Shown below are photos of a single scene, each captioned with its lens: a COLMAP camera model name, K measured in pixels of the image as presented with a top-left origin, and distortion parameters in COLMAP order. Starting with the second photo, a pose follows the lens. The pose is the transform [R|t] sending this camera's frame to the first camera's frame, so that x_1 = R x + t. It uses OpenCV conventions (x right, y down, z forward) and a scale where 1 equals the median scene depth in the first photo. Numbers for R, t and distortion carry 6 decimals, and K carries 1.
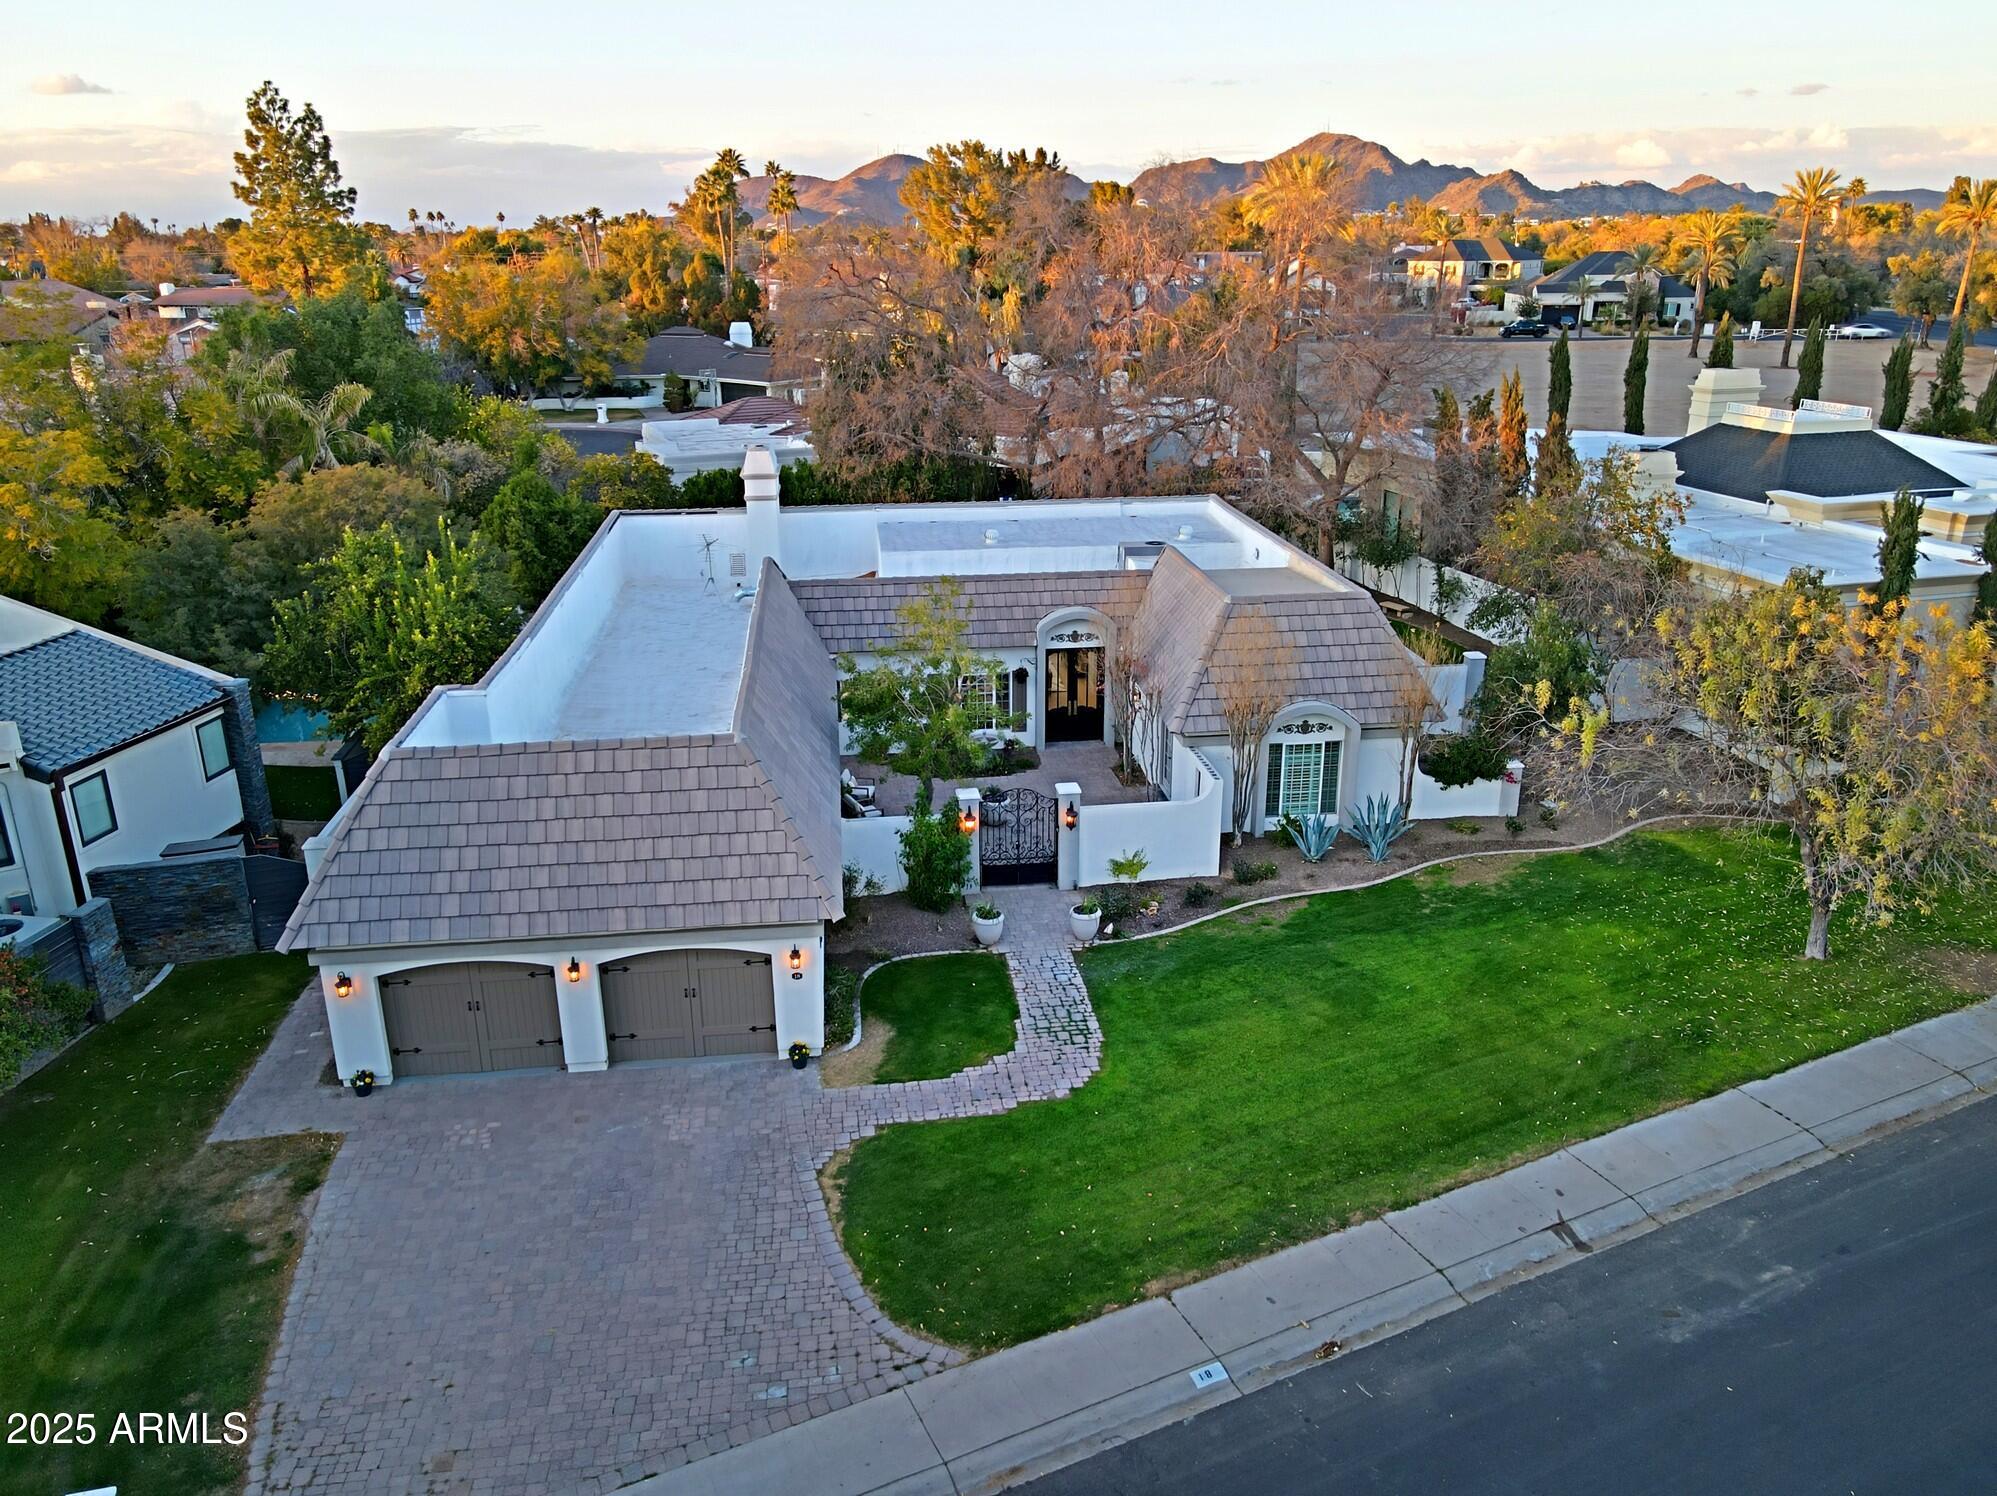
lens RADIAL K [[1460.3, 0, 998.5], [0, 1460.3, 748.0], [0, 0, 1]] dist [0.001067, 0.024258]
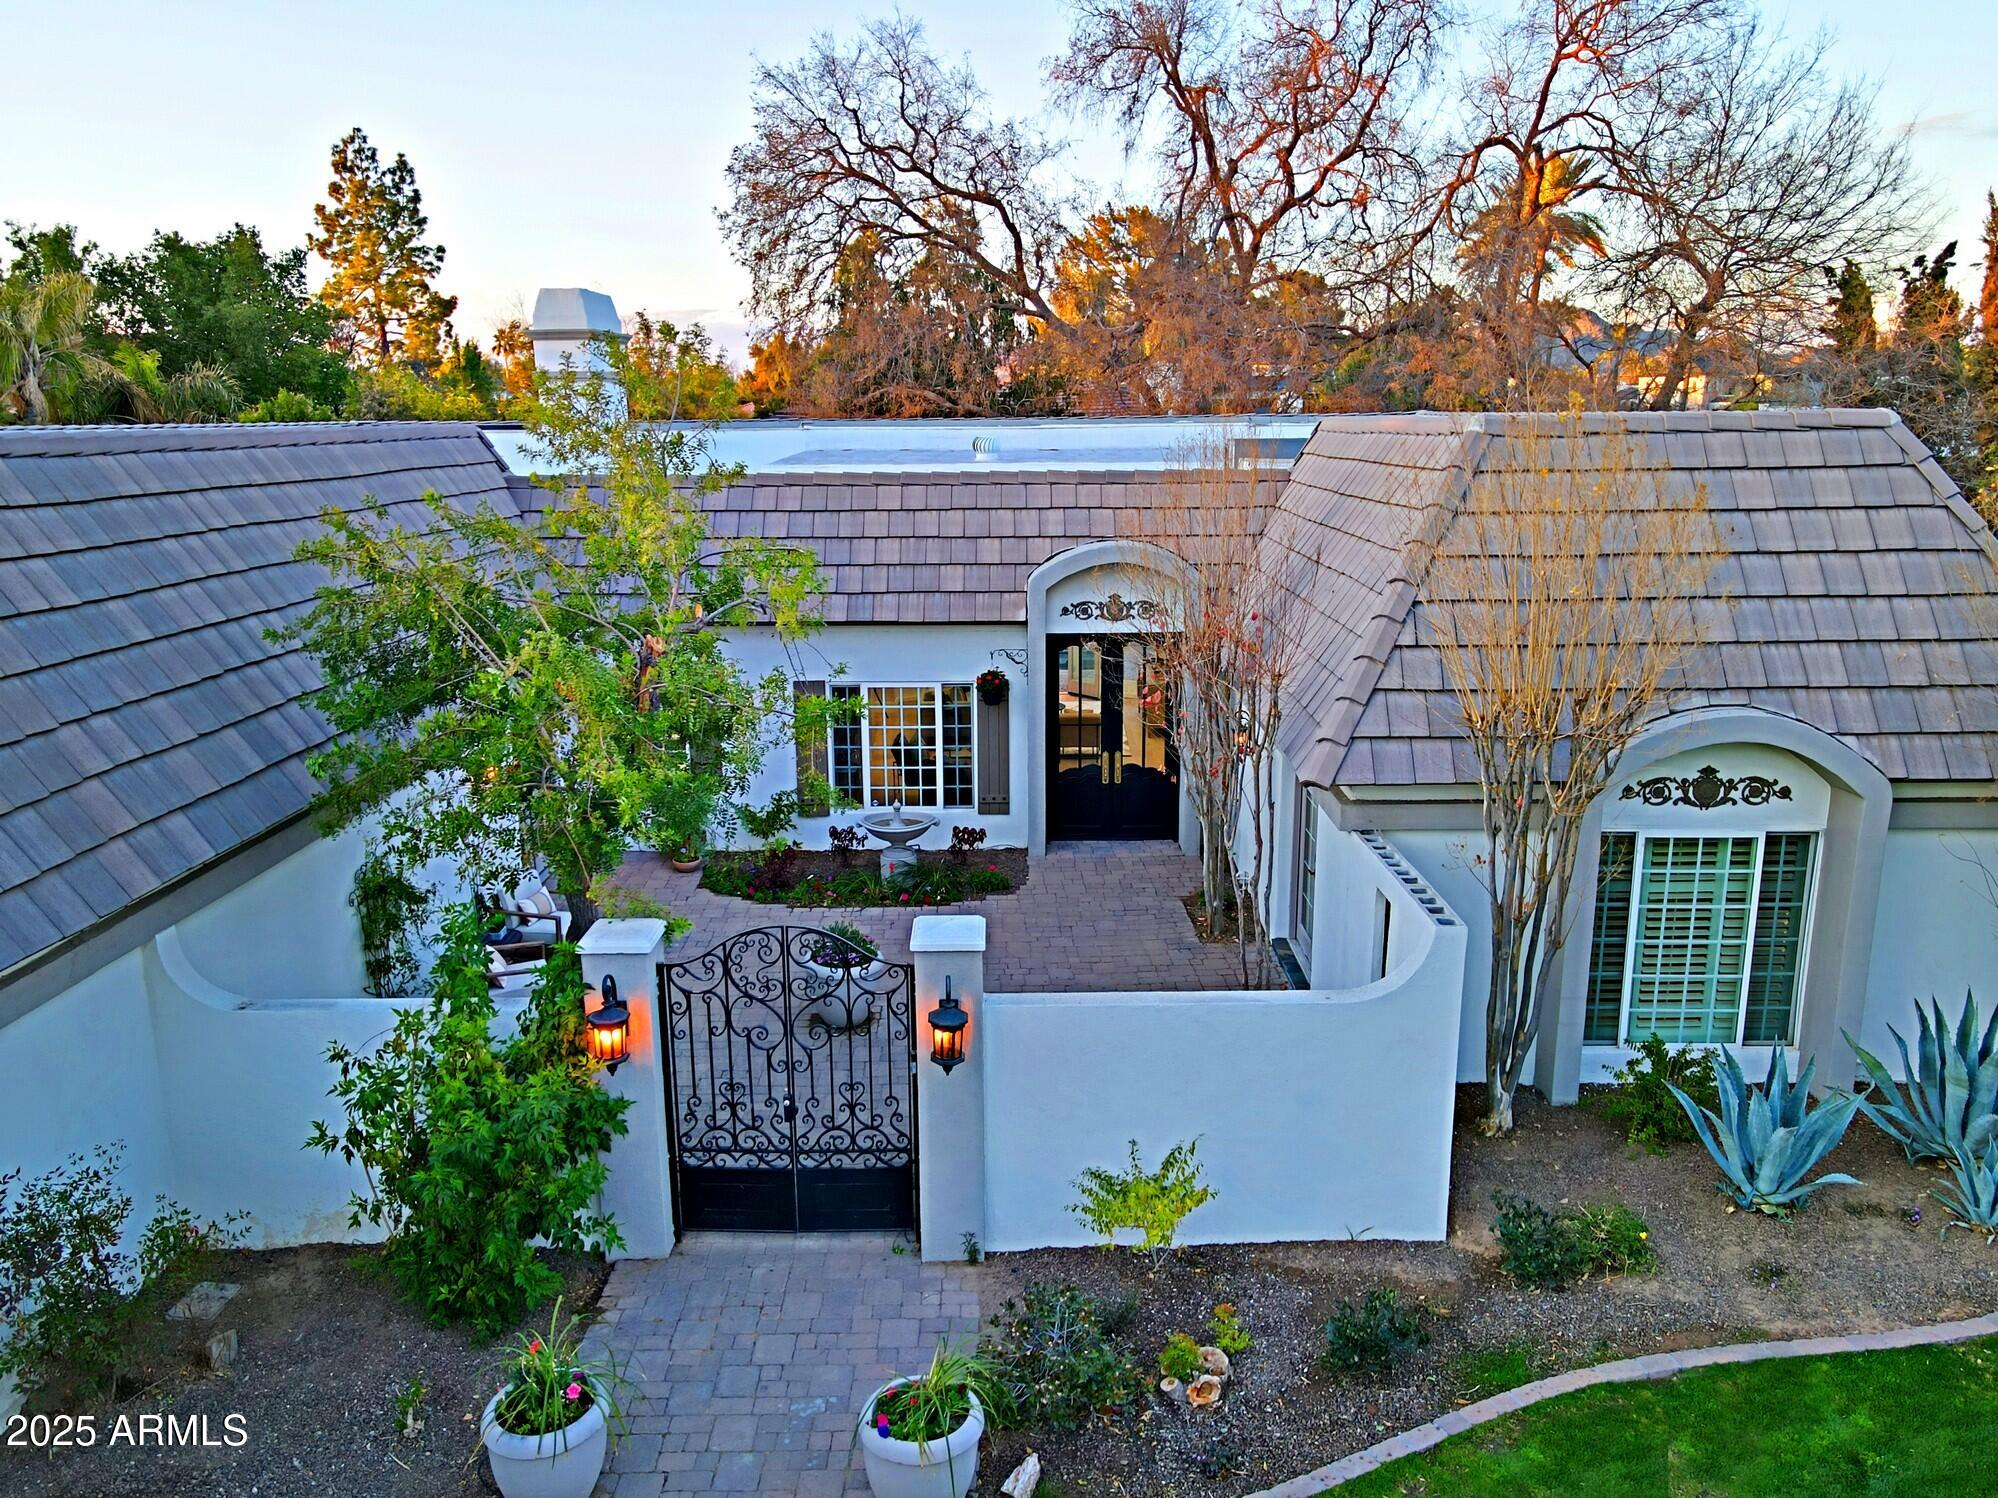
lens RADIAL K [[1461.0, 0, 999.0], [0, 1461.0, 749.0], [0, 0, 1]] dist [0.001067, 0.024258]
pose [[0.990955, 0.027705, -0.131300, 0.092158], [-0.041505, 0.993756, -0.103563, 0.019554], [0.127611, 0.108076, 0.985918, 0.652704]]
